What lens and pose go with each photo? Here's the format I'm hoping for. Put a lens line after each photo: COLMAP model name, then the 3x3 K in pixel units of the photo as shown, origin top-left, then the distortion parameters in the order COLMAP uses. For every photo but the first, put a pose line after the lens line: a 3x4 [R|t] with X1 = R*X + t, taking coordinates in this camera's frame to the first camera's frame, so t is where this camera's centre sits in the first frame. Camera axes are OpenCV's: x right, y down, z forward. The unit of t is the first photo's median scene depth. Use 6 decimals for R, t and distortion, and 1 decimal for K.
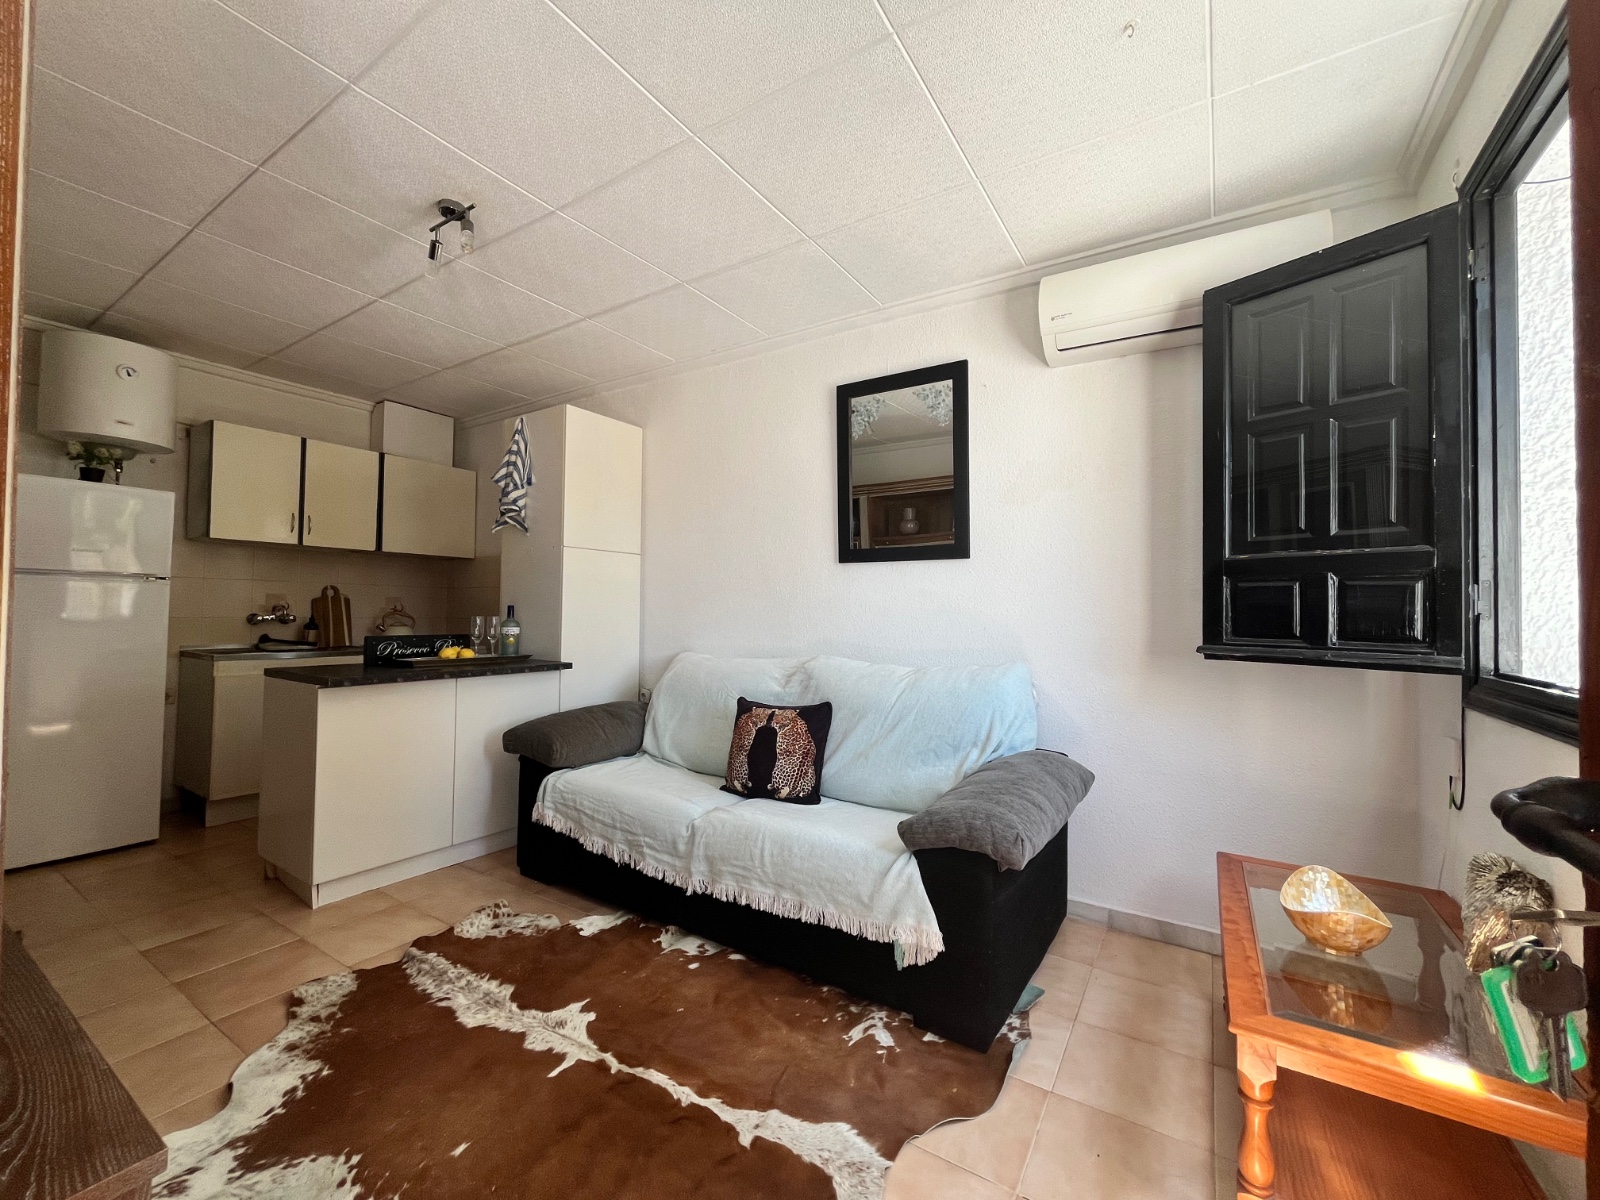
lens RADIAL K [[647.2, 0, 802.3], [0, 647.2, 593.6], [0, 0, 1]] dist [-0.003223, -0.000495]
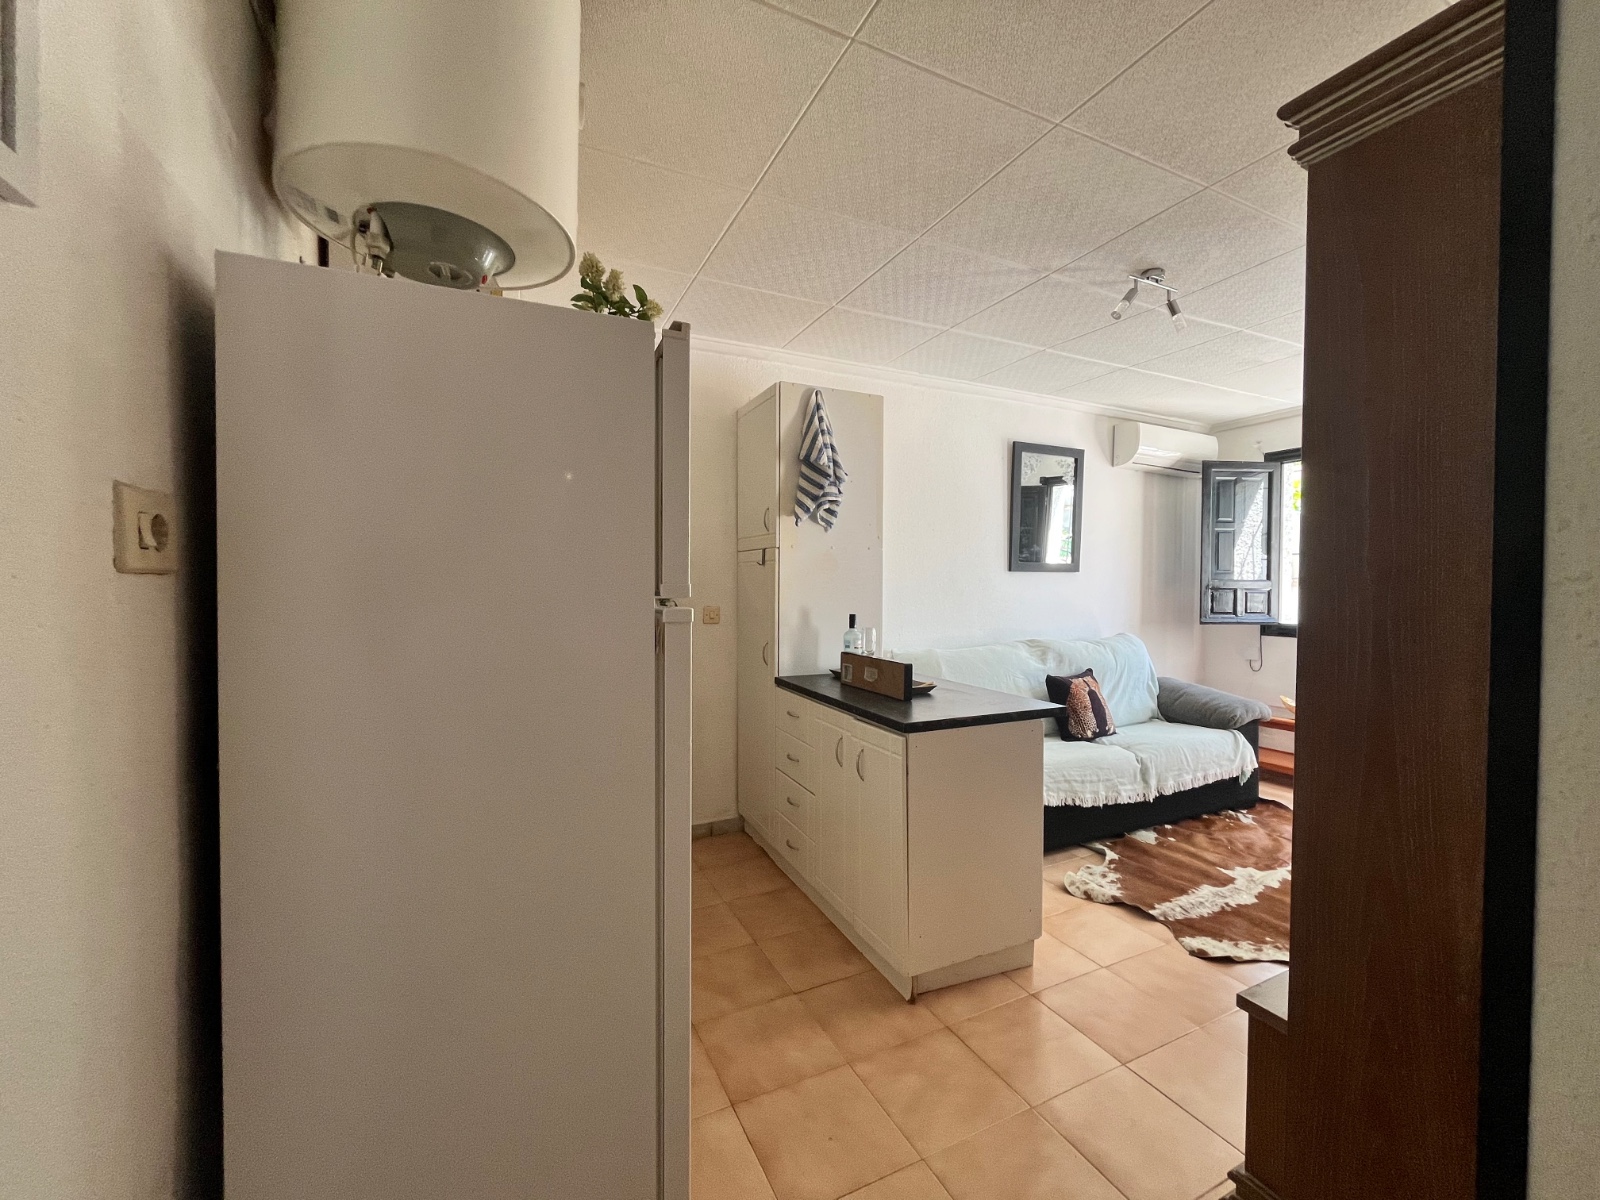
lens RADIAL K [[647.2, 0, 801.1], [0, 647.2, 593.0], [0, 0, 1]] dist [-0.003223, -0.000495]
pose [[0.532464, -0.024480, 0.846099, -1.315584], [-0.019951, 0.998941, 0.041457, -0.048916], [-0.846217, -0.038955, 0.531412, 0.634731]]
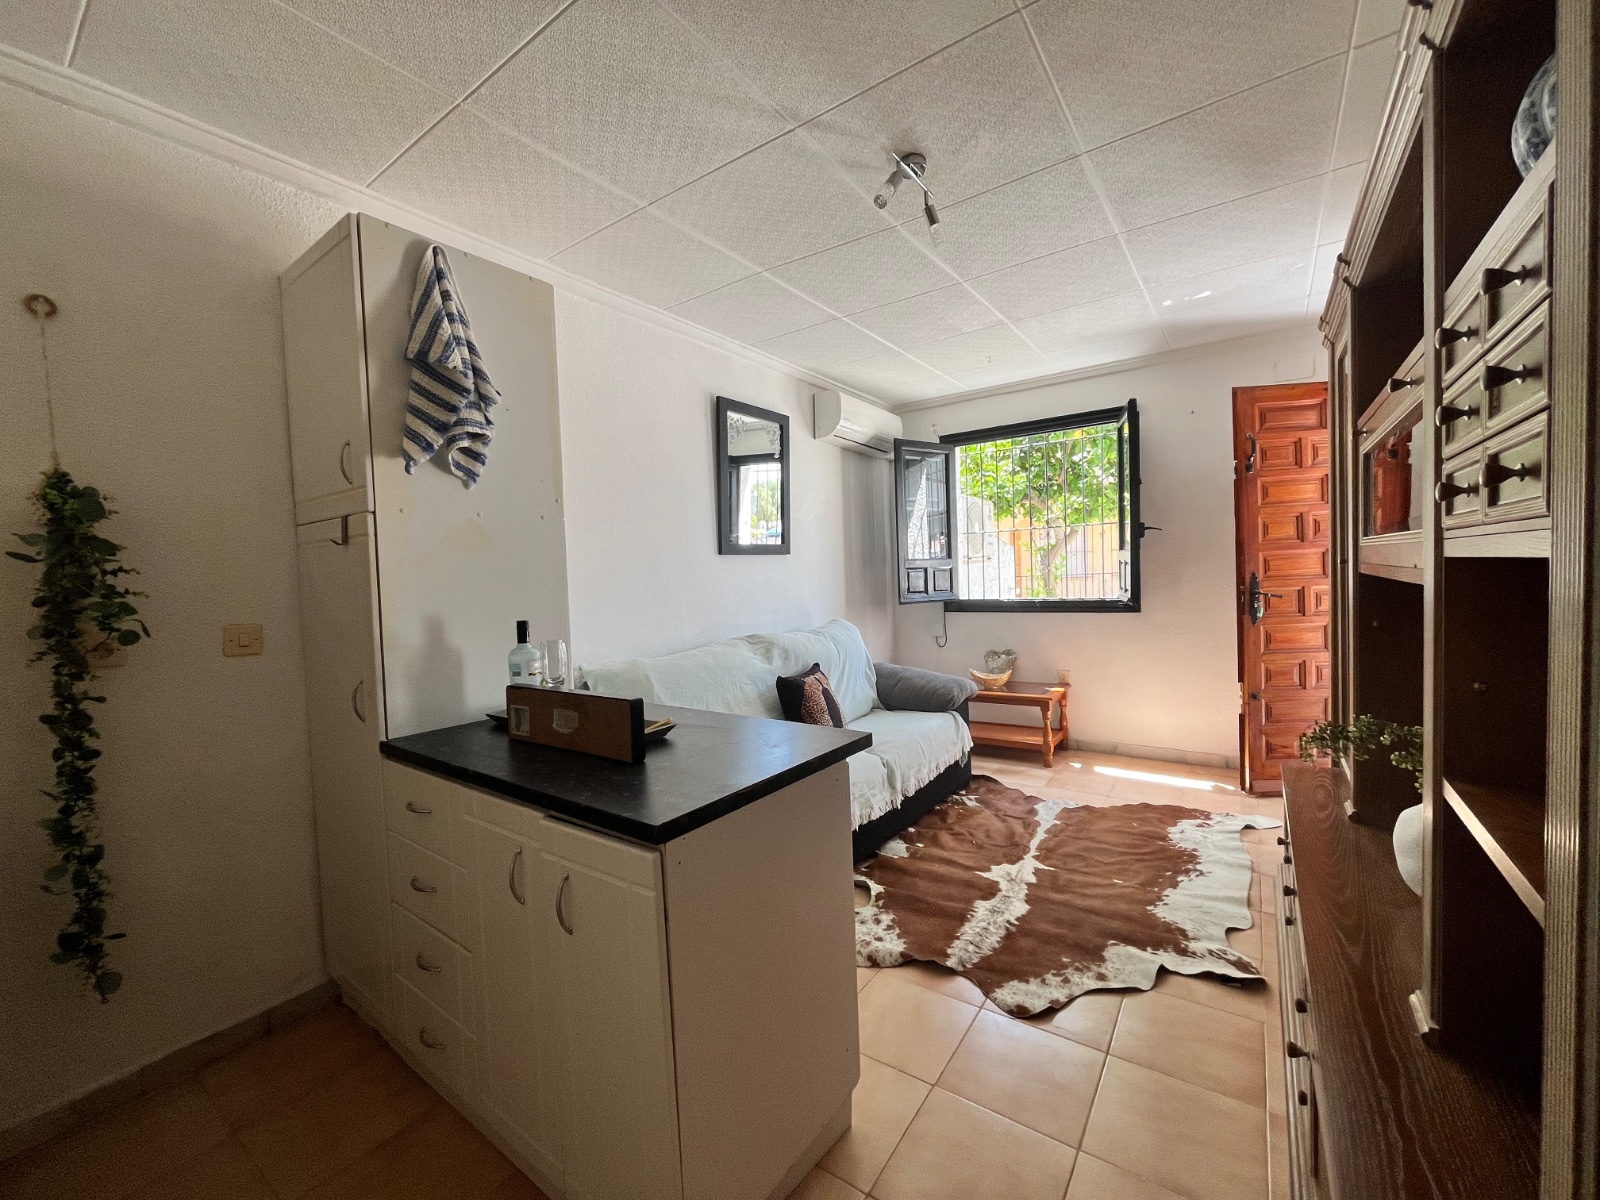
lens RADIAL K [[647.2, 0, 801.1], [0, 647.2, 592.6], [0, 0, 1]] dist [-0.003223, -0.000495]
pose [[0.051539, -0.044674, 0.997671, -1.047732], [0.011575, 0.998959, 0.044133, -0.028591], [-0.998604, 0.009274, 0.052002, 0.788530]]
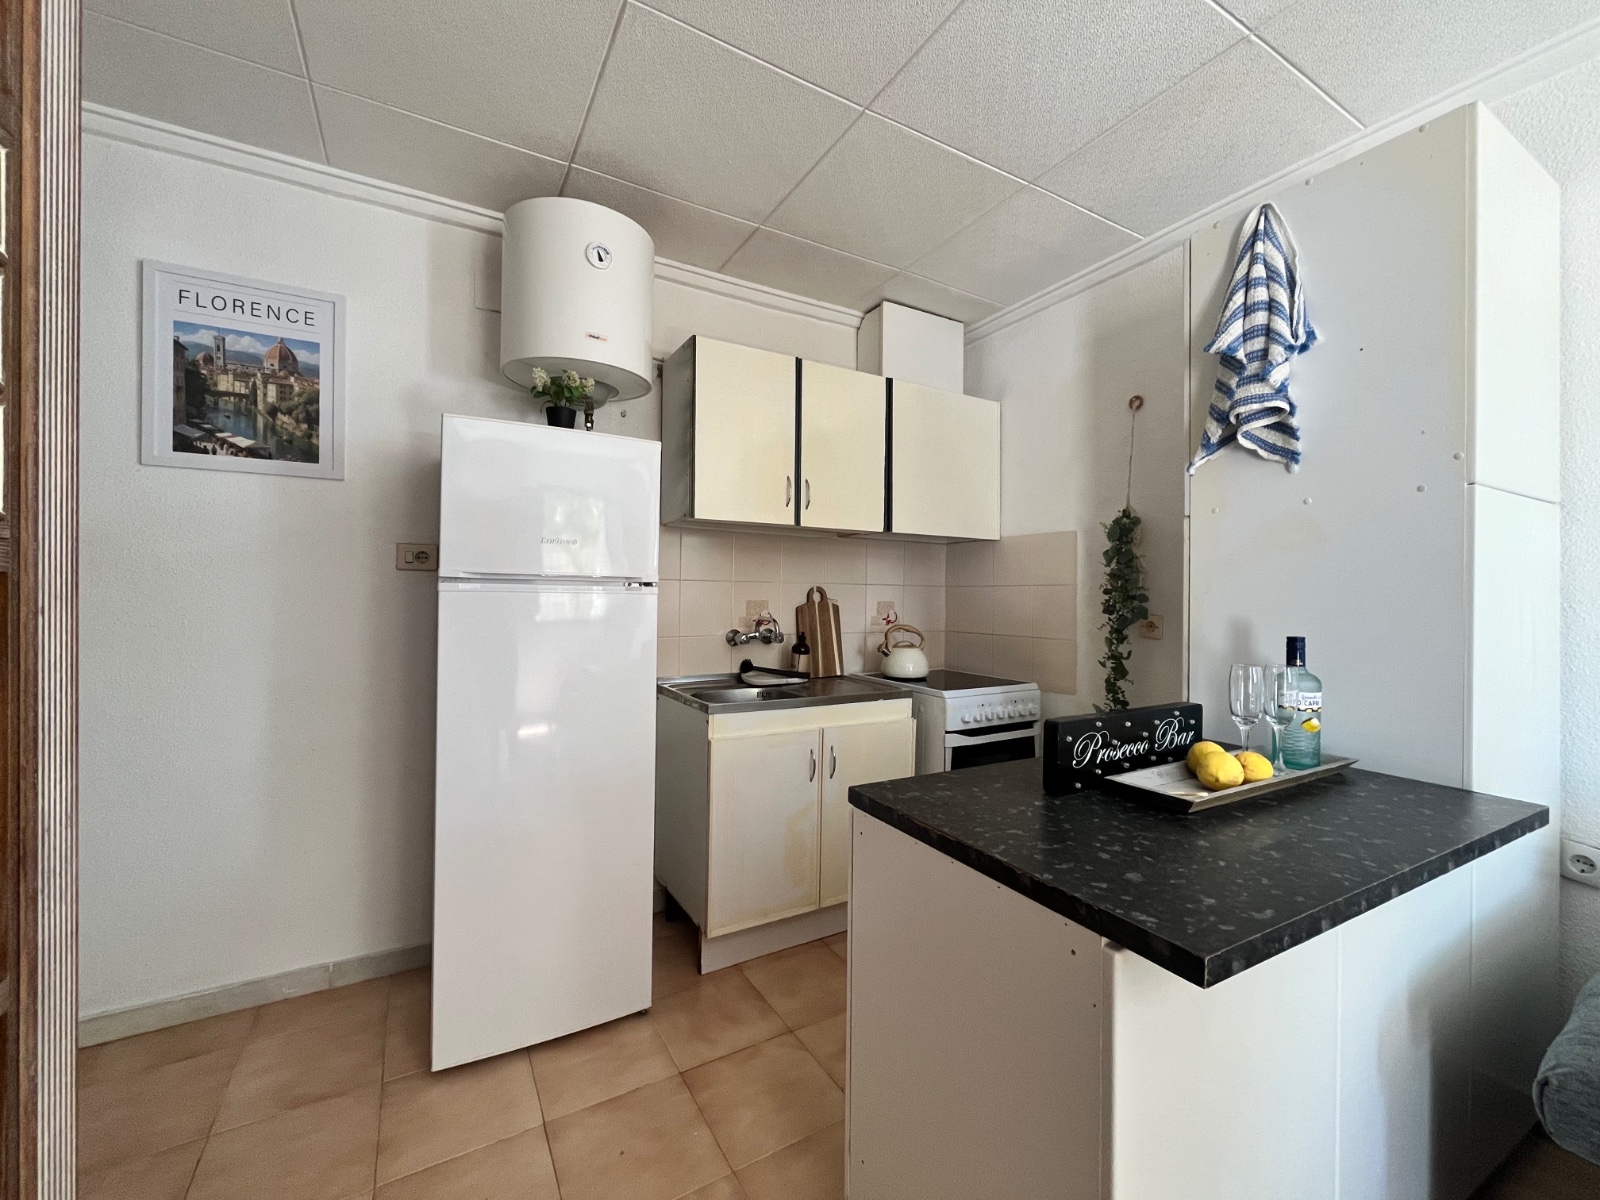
lens RADIAL K [[647.2, 0, 809.0], [0, 647.2, 596.8], [0, 0, 1]] dist [-0.003223, -0.000495]
pose [[0.890559, -0.003865, -0.454851, -0.575529], [0.015297, 0.999653, 0.021455, -0.022895], [0.454610, -0.026065, 0.890309, 0.521790]]
